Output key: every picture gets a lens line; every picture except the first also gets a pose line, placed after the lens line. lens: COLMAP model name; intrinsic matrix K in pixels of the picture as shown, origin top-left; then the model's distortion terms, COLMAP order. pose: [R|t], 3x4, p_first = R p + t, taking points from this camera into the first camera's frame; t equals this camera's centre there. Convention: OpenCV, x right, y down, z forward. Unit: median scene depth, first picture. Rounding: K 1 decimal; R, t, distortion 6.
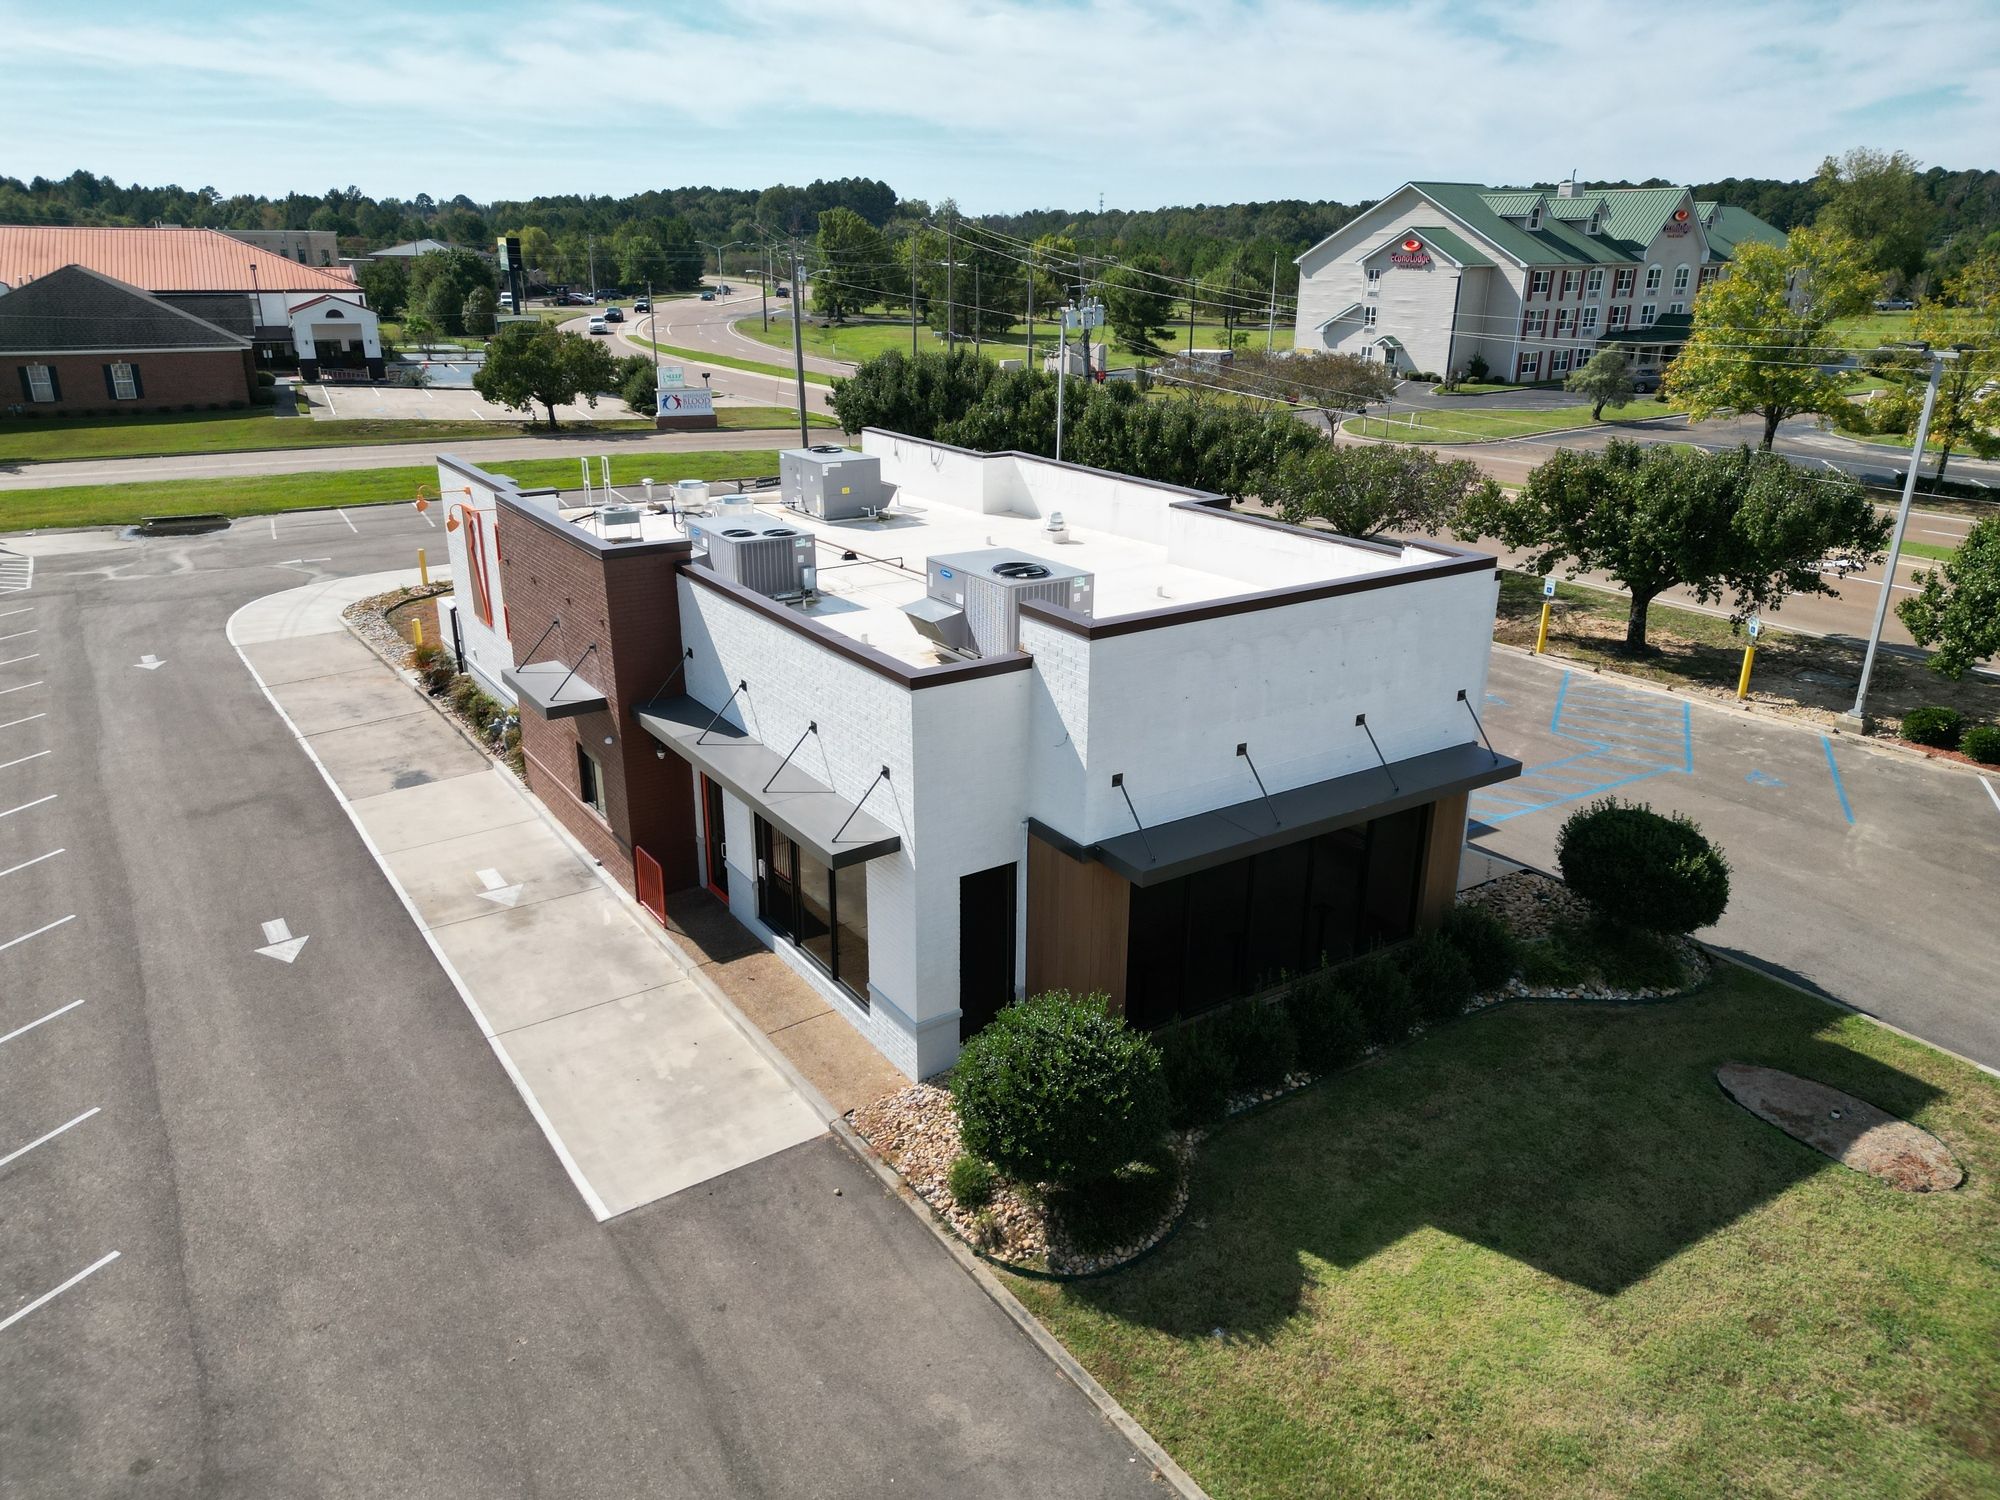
lens RADIAL K [[1410.4, 0, 1000.0], [0, 1410.4, 750.0], [0, 0, 1]] dist [0.045423, -0.035051]
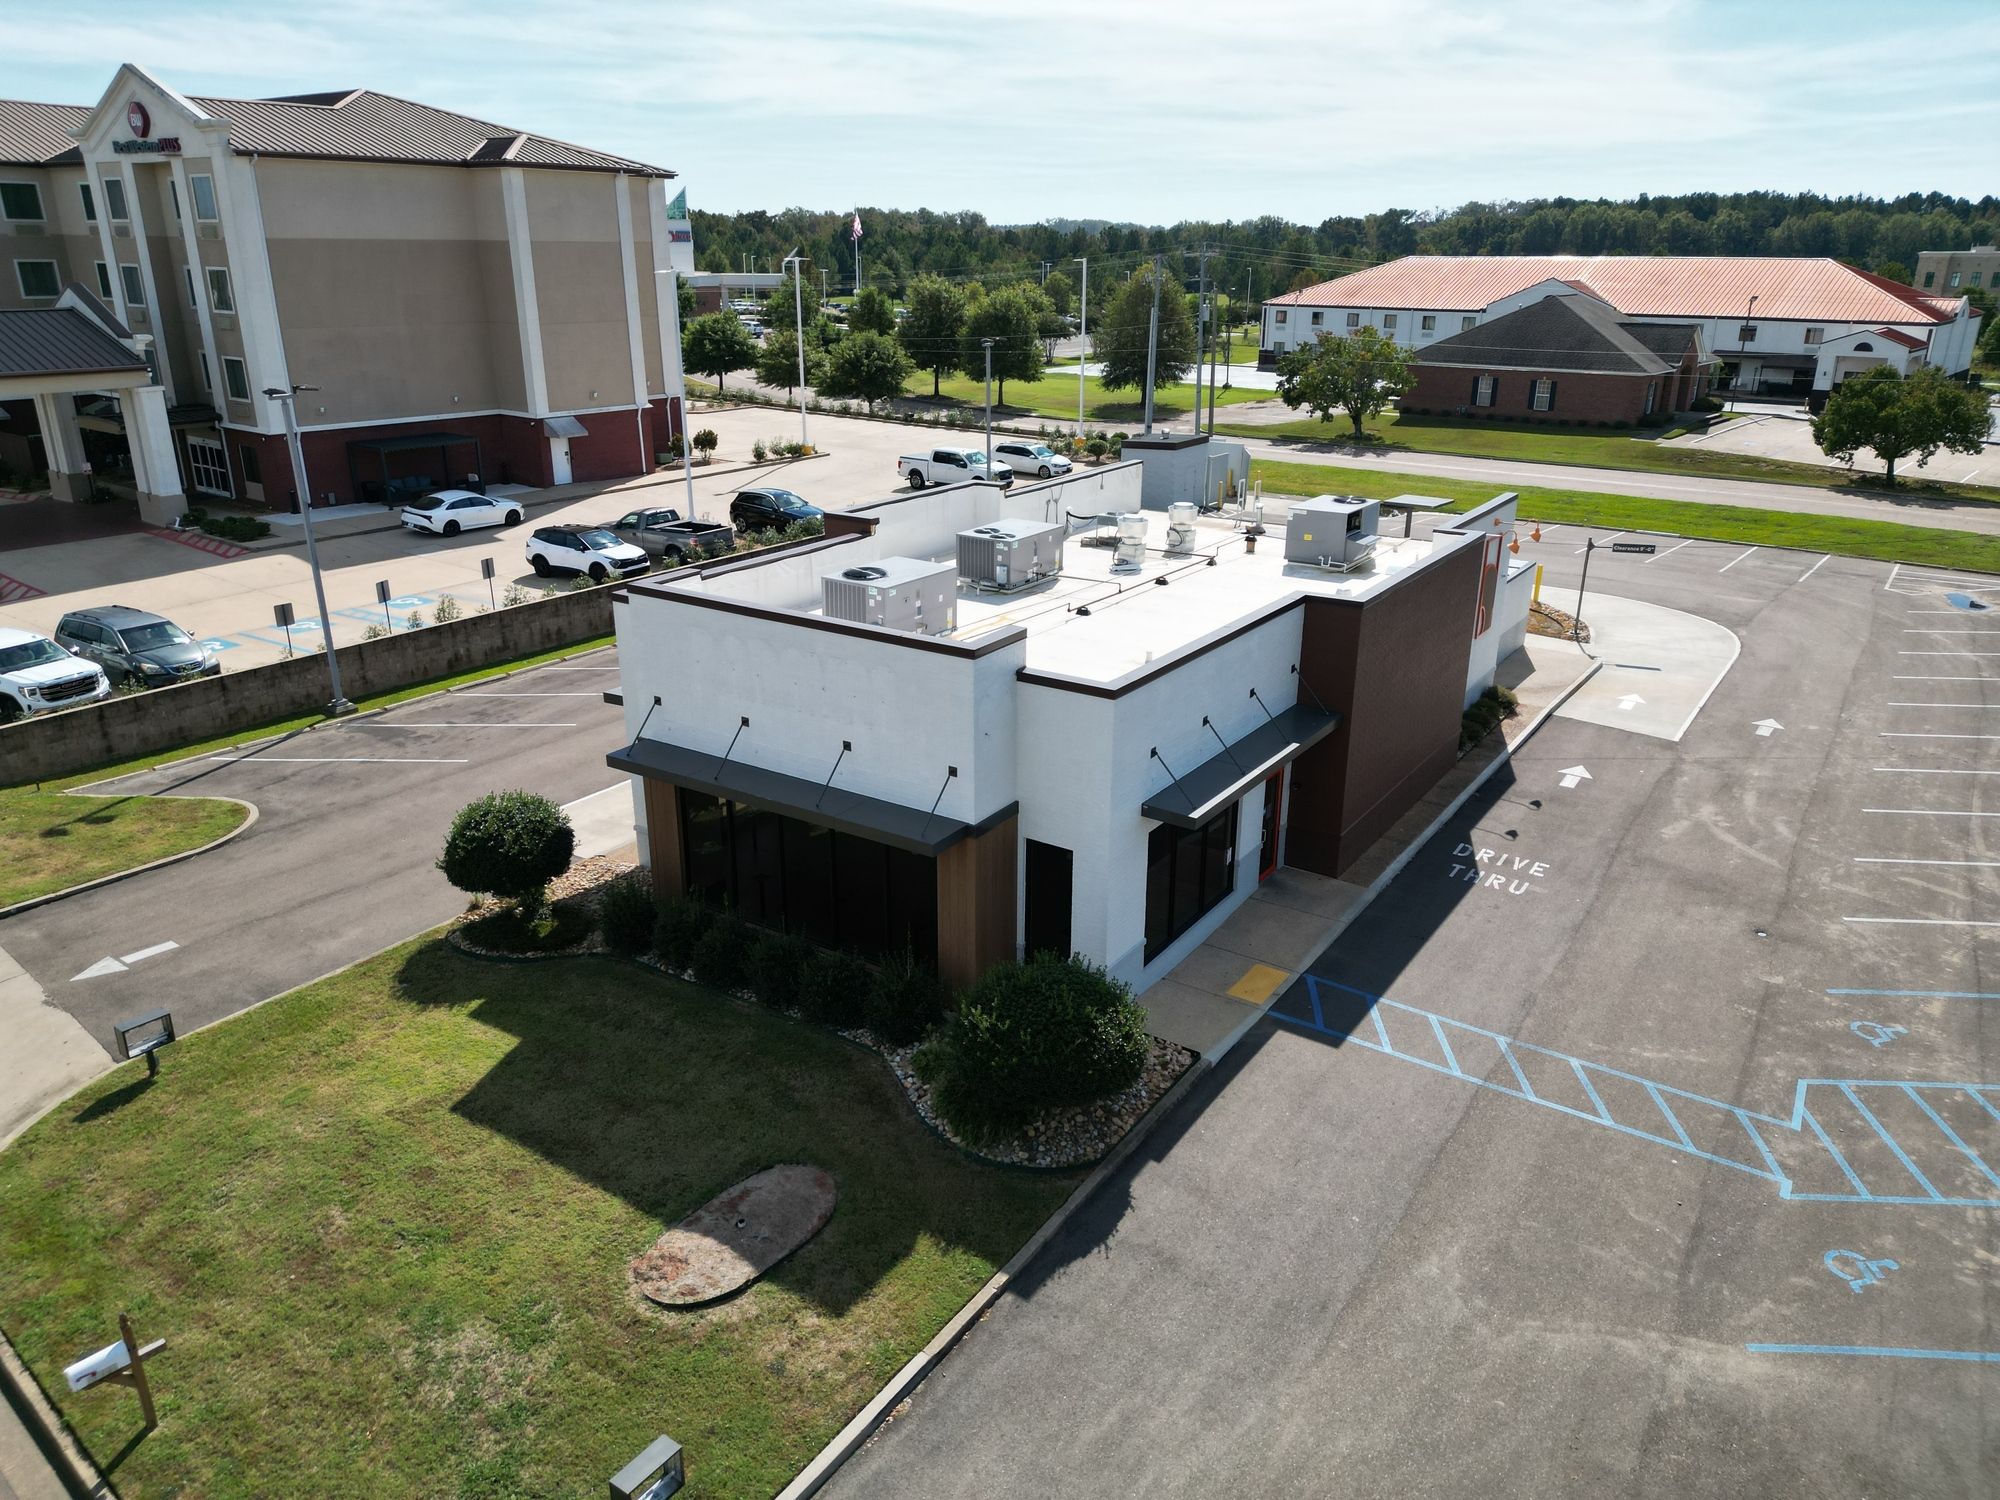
lens RADIAL K [[1410.4, 0, 1000.0], [0, 1410.4, 750.0], [0, 0, 1]] dist [0.045423, -0.035051]
pose [[0.382397, 0.306510, -0.871679, 0.770685], [-0.314851, 0.930144, 0.188946, -0.161829], [0.868701, 0.202196, 0.452190, 0.349400]]
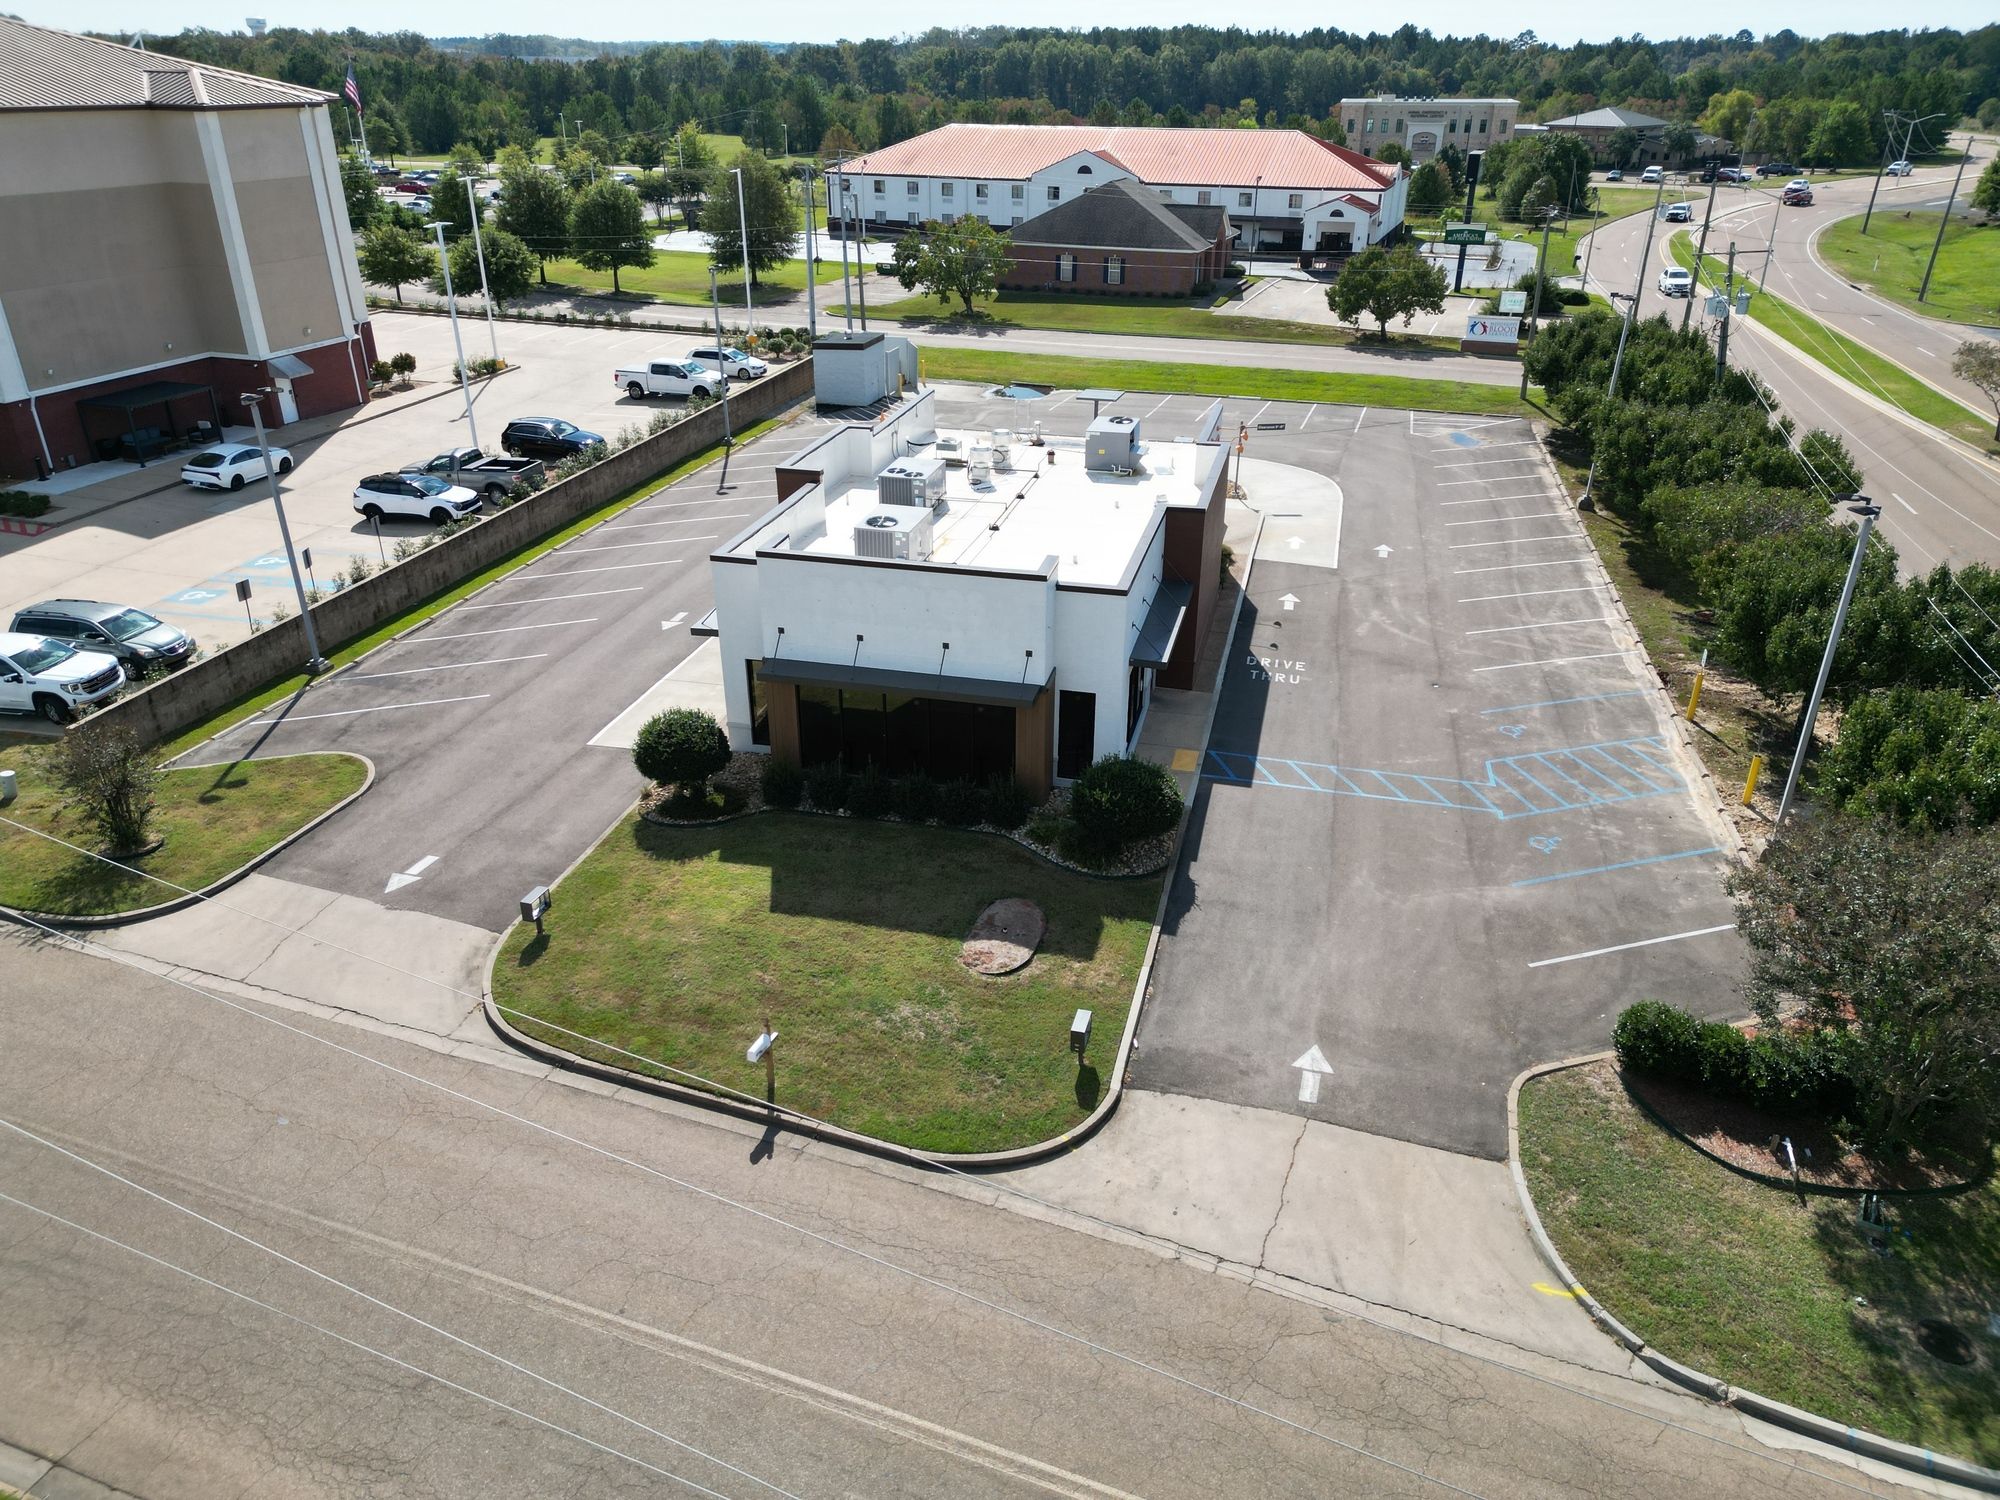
lens RADIAL K [[1405.4, 0, 1000.0], [0, 1405.4, 750.0], [0, 0, 1]] dist [0.083857, -0.096218]
pose [[0.677078, 0.316846, -0.664210, 0.886788], [-0.248001, 0.948012, 0.199422, -0.154926], [0.692865, 0.029700, 0.720456, -0.121686]]
